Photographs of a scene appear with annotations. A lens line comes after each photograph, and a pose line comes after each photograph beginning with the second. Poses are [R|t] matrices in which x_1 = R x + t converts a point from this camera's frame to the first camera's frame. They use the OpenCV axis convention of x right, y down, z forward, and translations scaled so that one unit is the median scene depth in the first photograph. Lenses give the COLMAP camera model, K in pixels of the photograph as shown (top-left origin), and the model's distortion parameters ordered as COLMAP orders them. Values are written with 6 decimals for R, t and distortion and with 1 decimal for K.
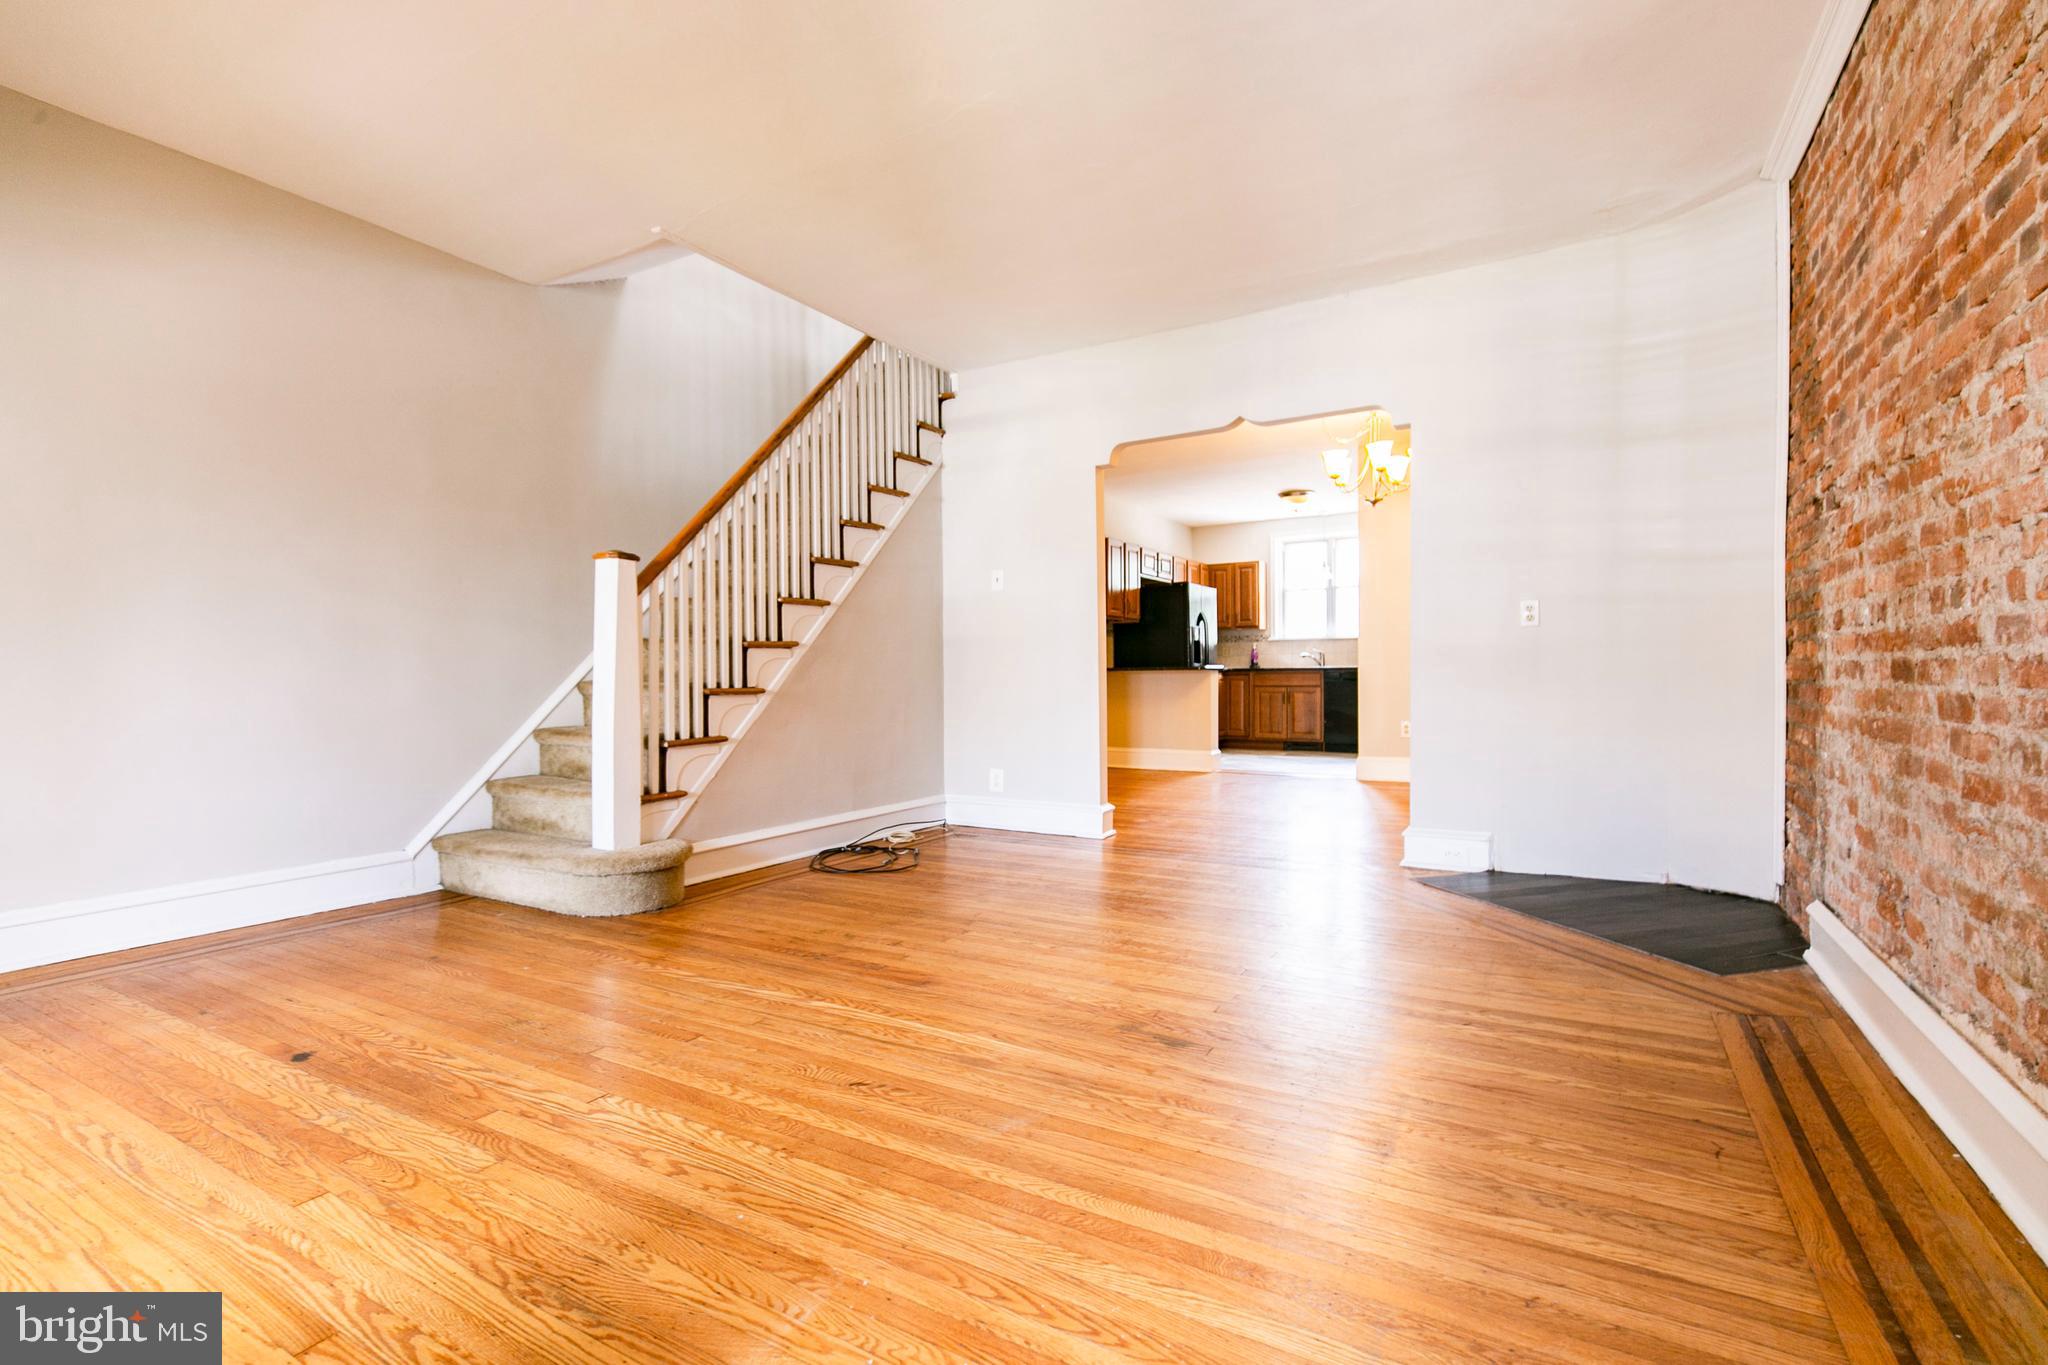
lens RADIAL K [[926.4, 0, 1034.8], [0, 926.4, 687.4], [0, 0, 1]] dist [0.000077, 0.000481]
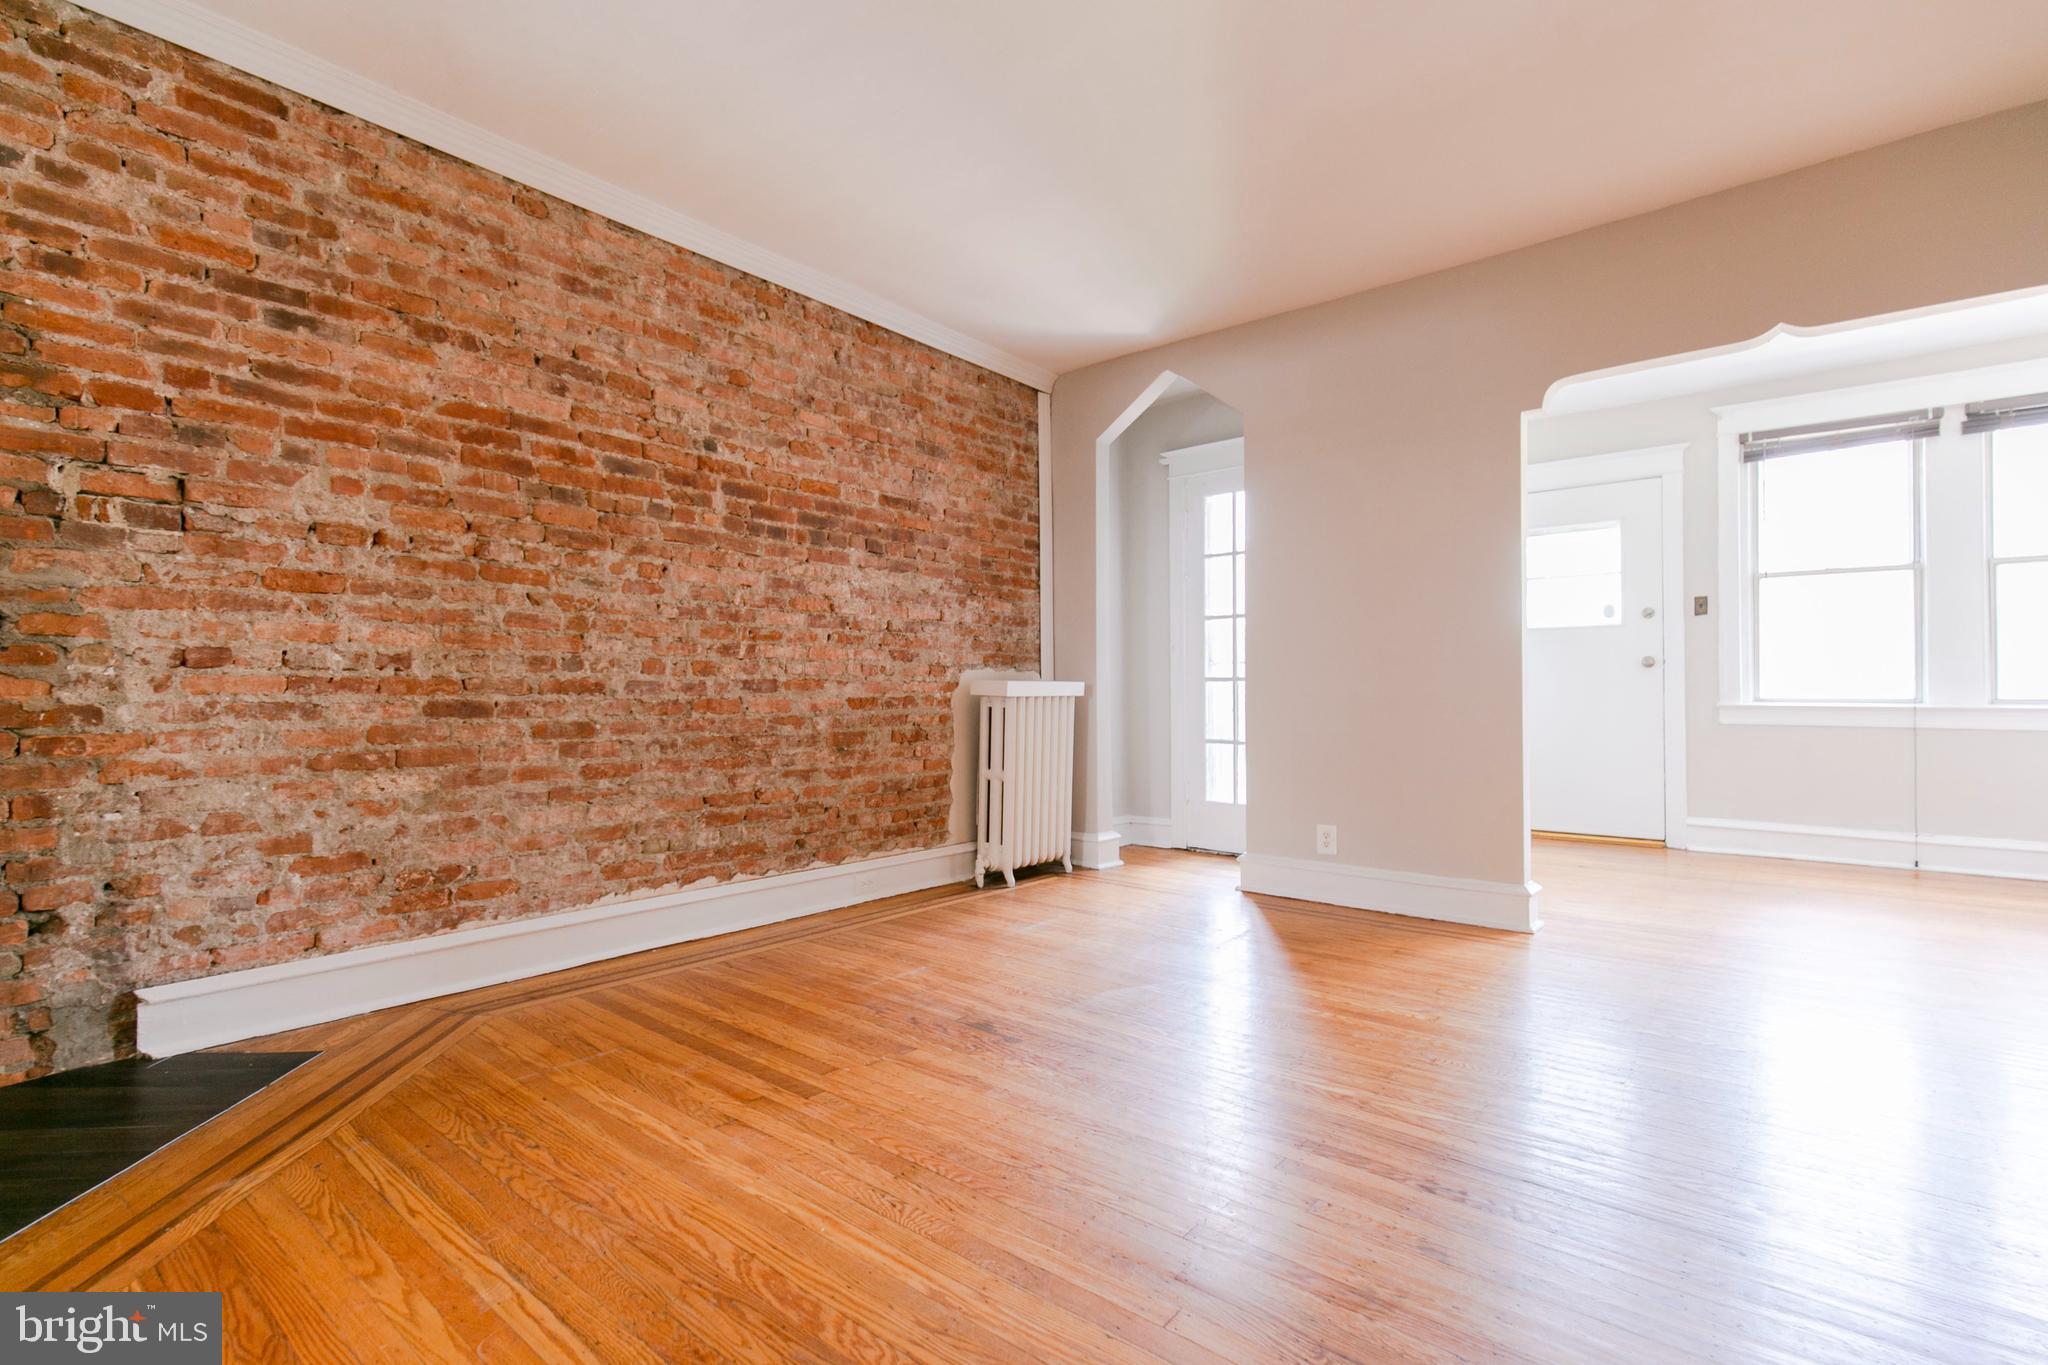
lens RADIAL K [[926.4, 0, 1034.8], [0, 926.4, 687.4], [0, 0, 1]] dist [0.000077, 0.000481]
pose [[-0.986464, 0.011490, 0.163576, -0.107759], [0.012527, 0.999907, 0.005309, -0.044611], [-0.163499, 0.007286, -0.986517, 2.118196]]
